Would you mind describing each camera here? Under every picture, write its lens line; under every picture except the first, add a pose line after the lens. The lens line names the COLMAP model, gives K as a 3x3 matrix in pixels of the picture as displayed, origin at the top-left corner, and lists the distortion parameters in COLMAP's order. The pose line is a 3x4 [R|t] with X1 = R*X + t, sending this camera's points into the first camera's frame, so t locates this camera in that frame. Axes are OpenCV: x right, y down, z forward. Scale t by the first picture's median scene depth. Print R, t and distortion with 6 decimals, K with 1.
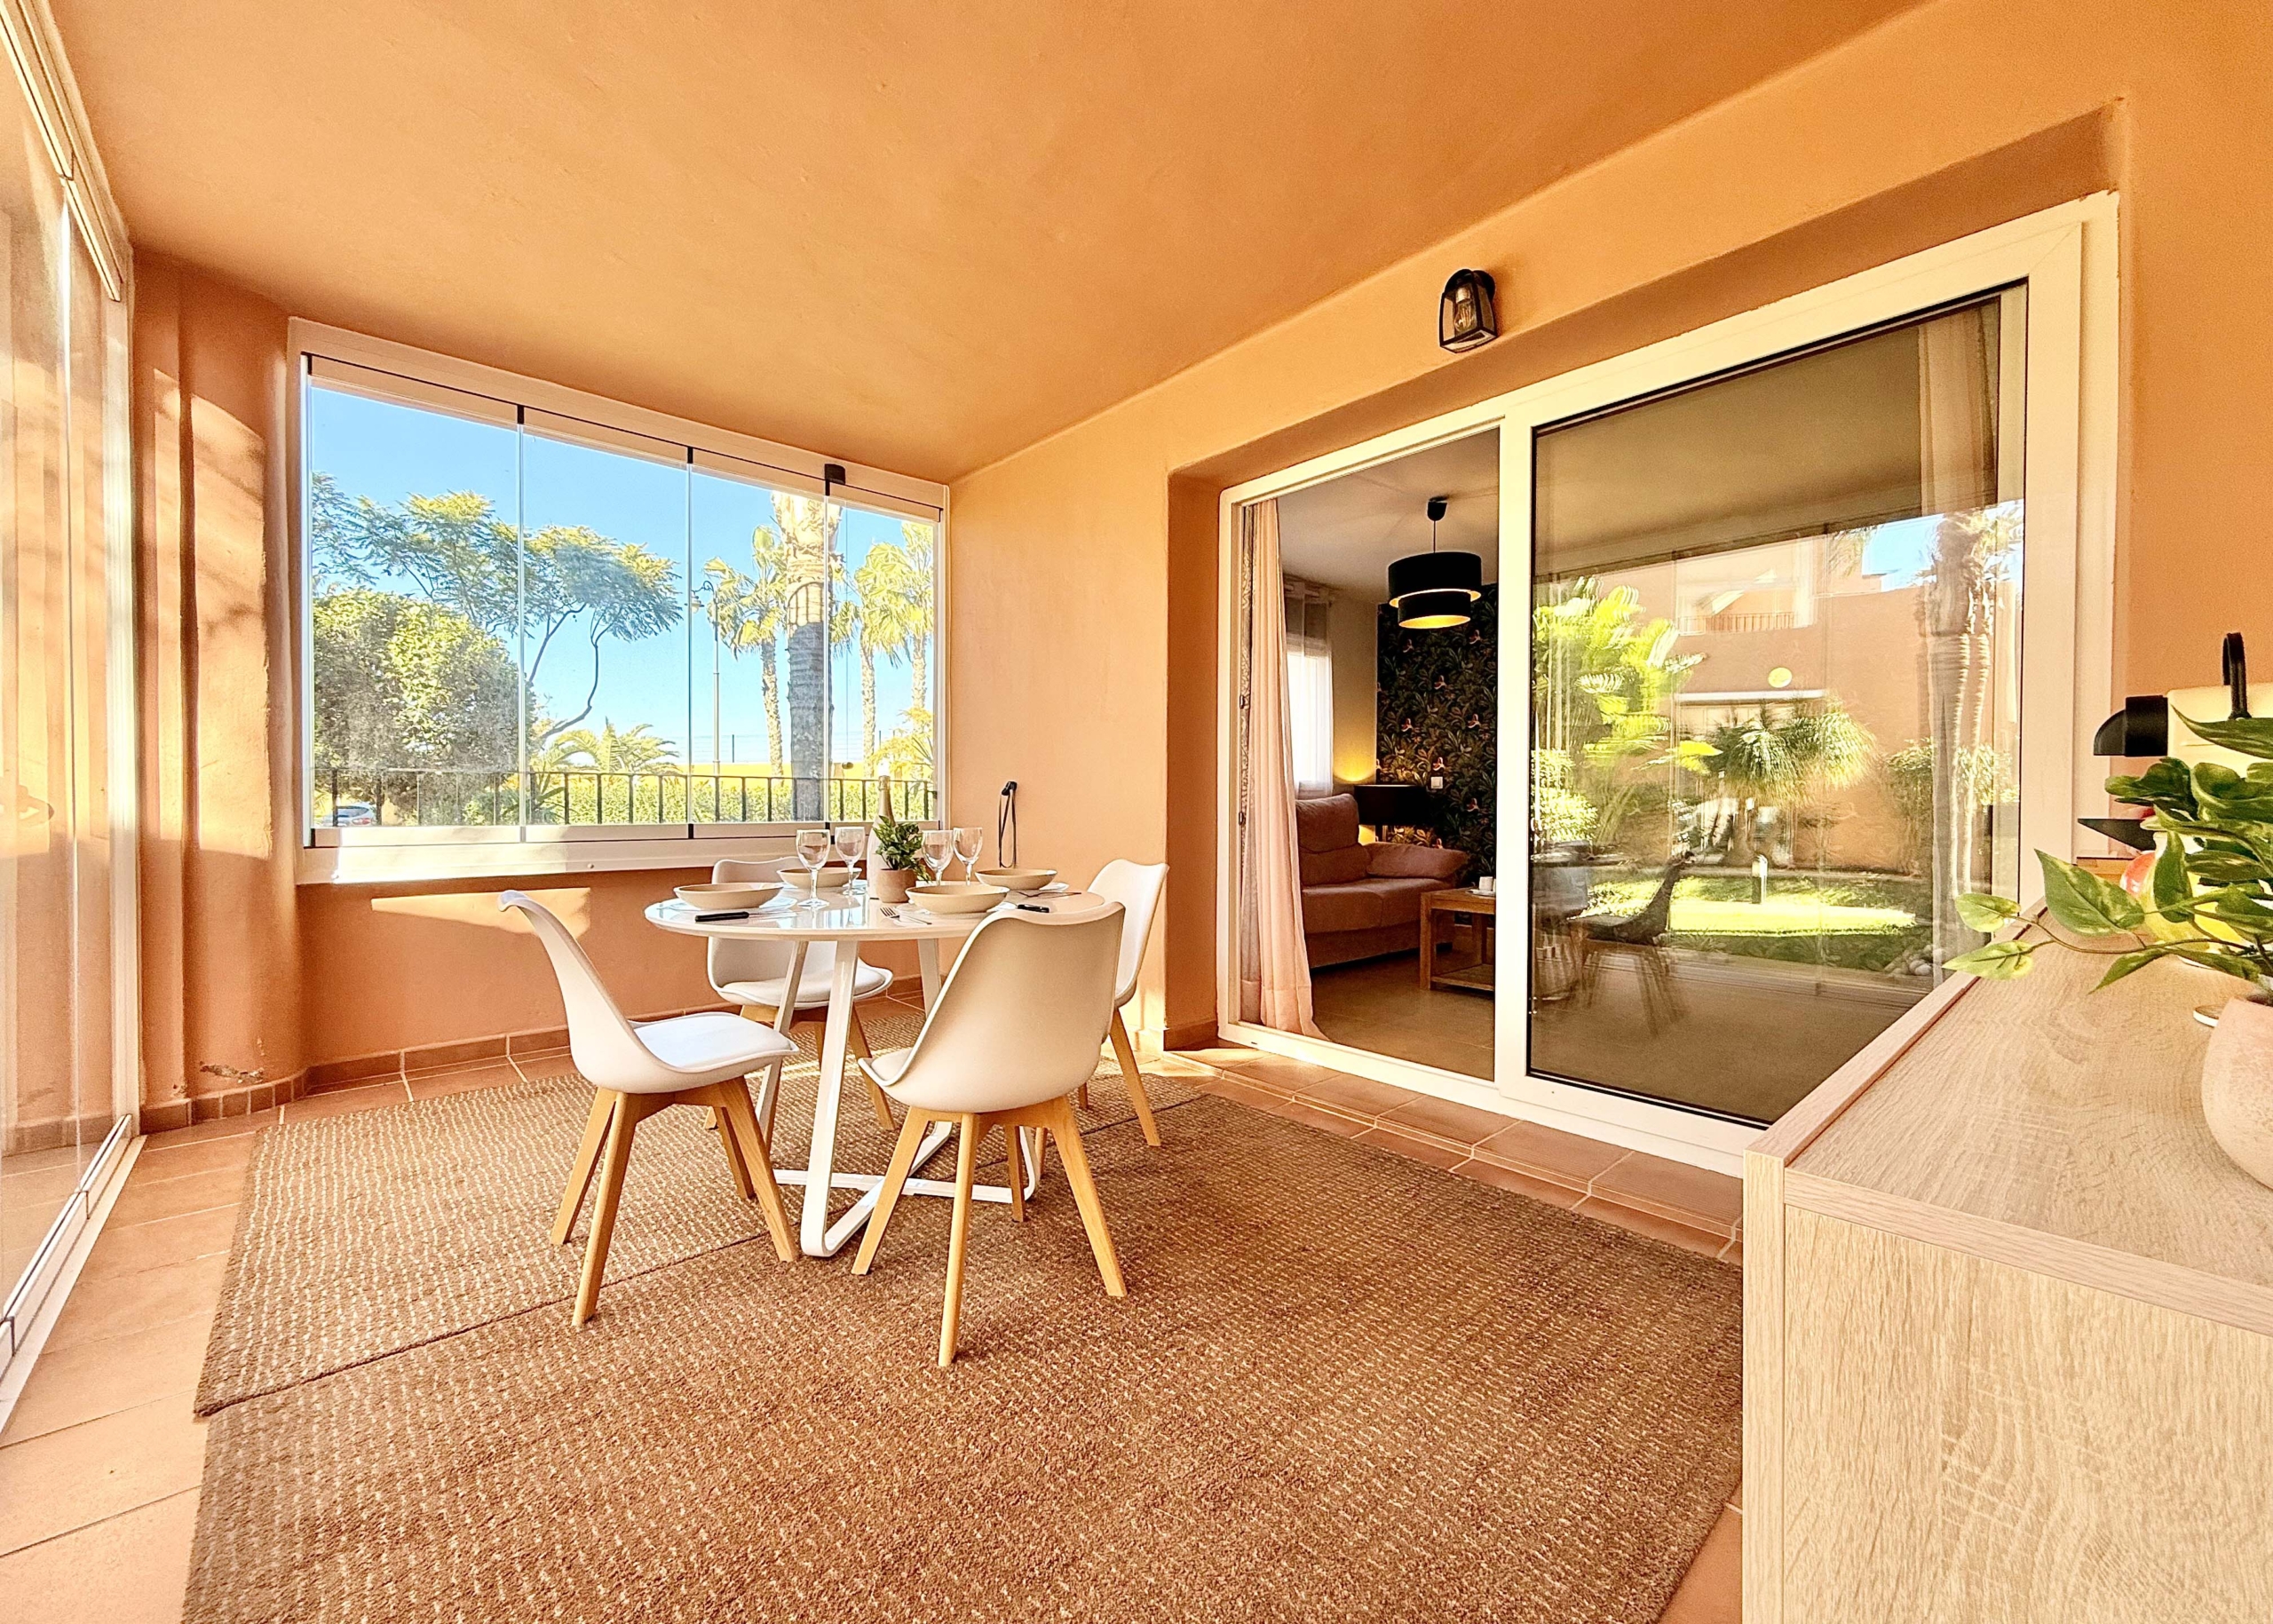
lens RADIAL K [[901.2, 0, 1136.5], [0, 901.2, 812.0], [0, 0, 1]] dist [0.000498, -0.000134]
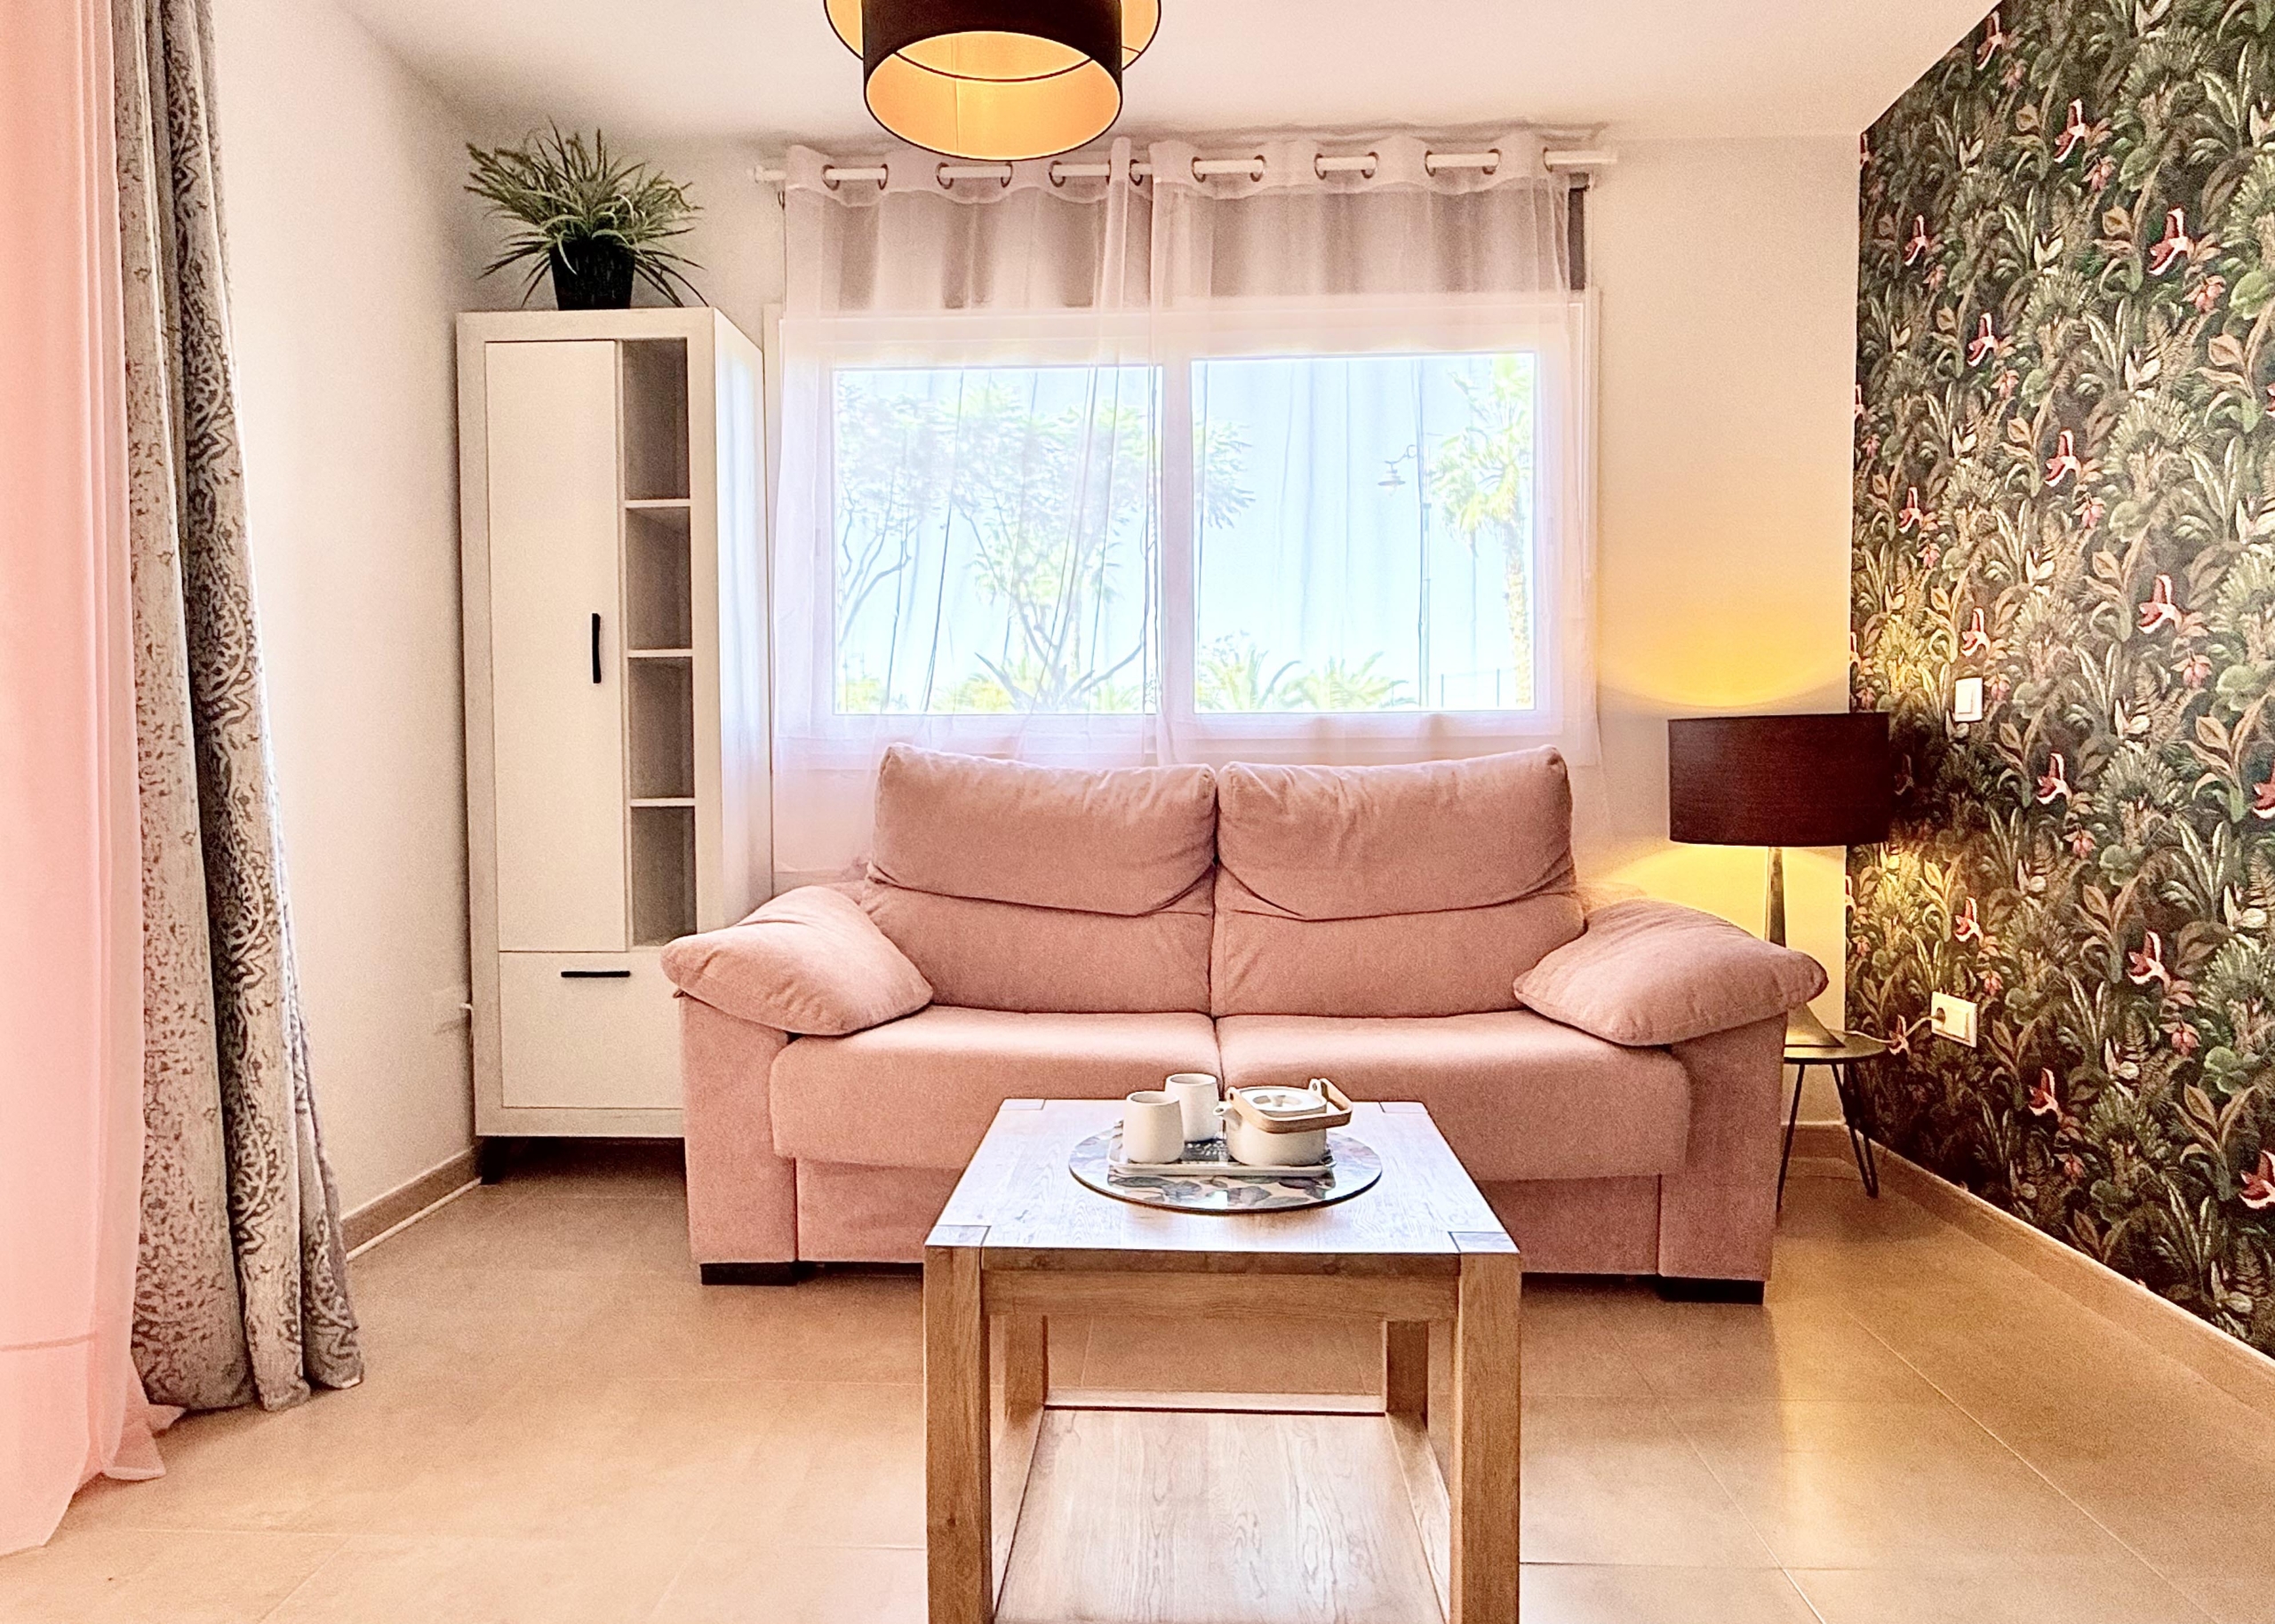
lens RADIAL K [[1387.6, 0, 1137.5], [0, 1387.6, 812.0], [0, 0, 1]] dist [-0.026337, 0.038794]
pose [[0.709721, 0.016163, -0.704297, 0.619275], [-0.000576, 0.999750, 0.022362, -0.009273], [0.704482, -0.015465, 0.709553, 0.692708]]
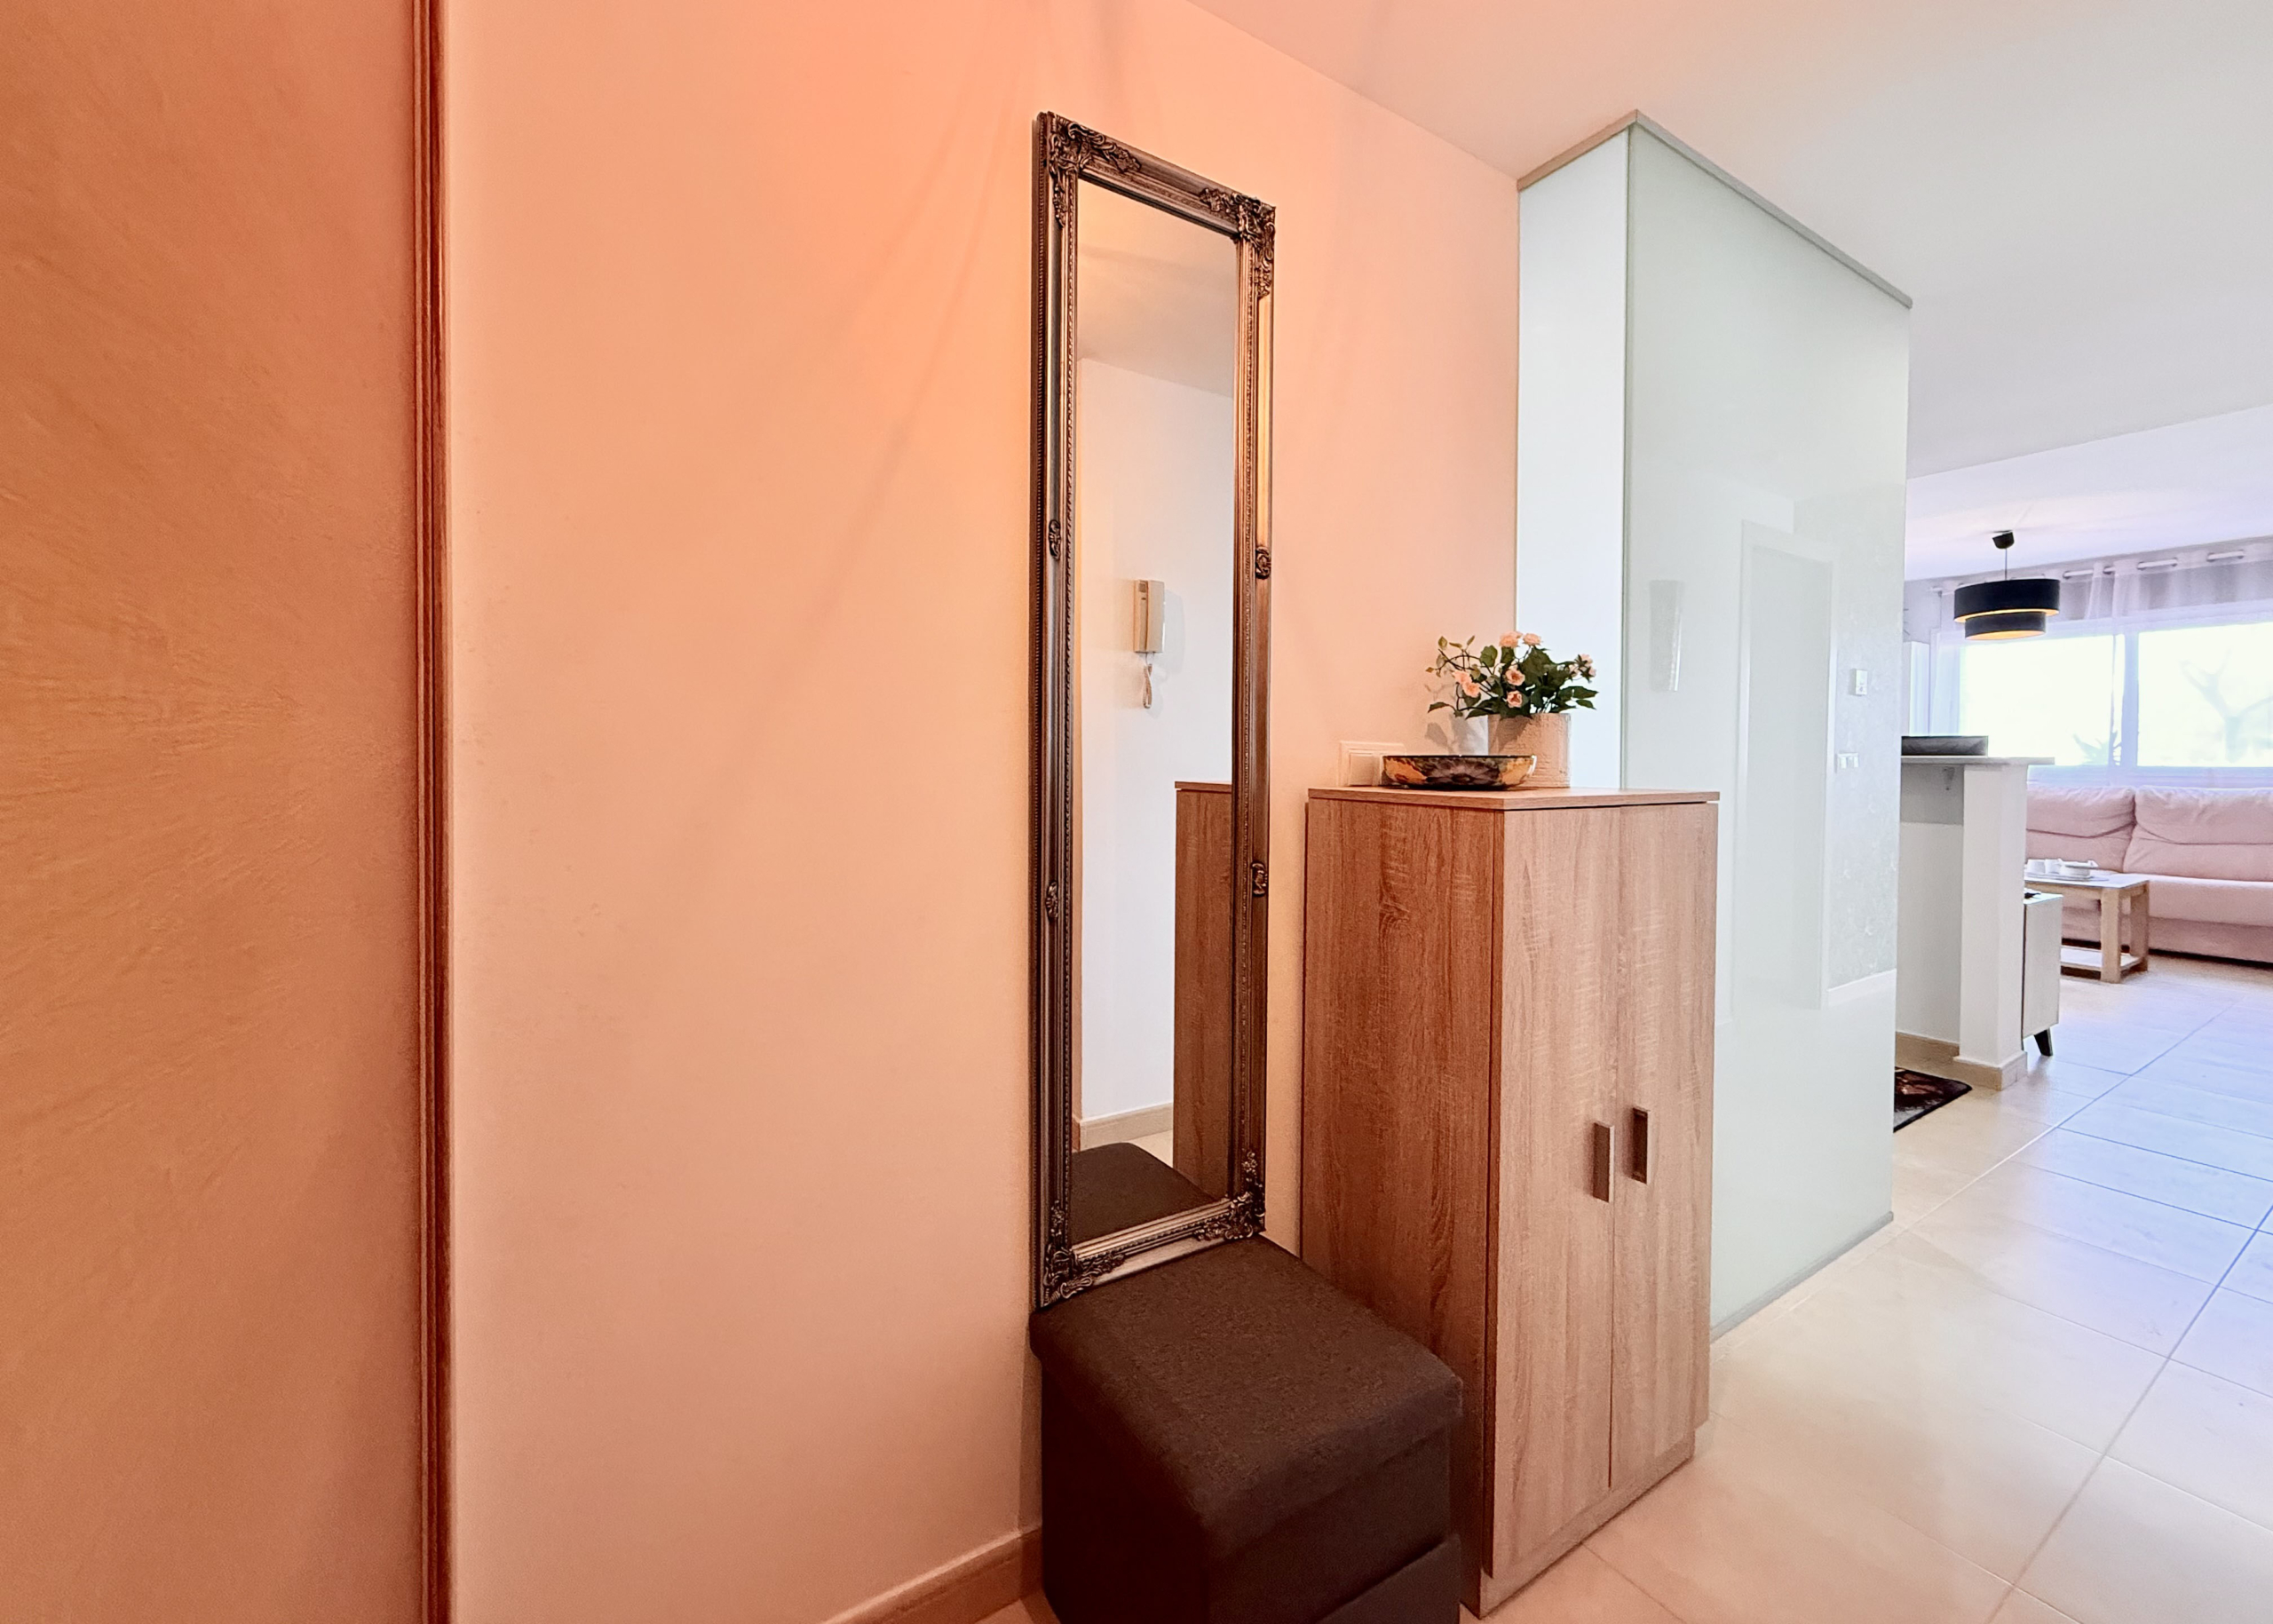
lens RADIAL K [[905.0, 0, 1132.5], [0, 905.0, 773.3], [0, 0, 1]] dist [-0.000845, 0.000075]
pose [[-0.169754, 0.012509, -0.985407, 1.563364], [-0.019942, 0.999671, 0.016125, -0.026771], [0.985285, 0.022389, -0.169448, 0.096607]]
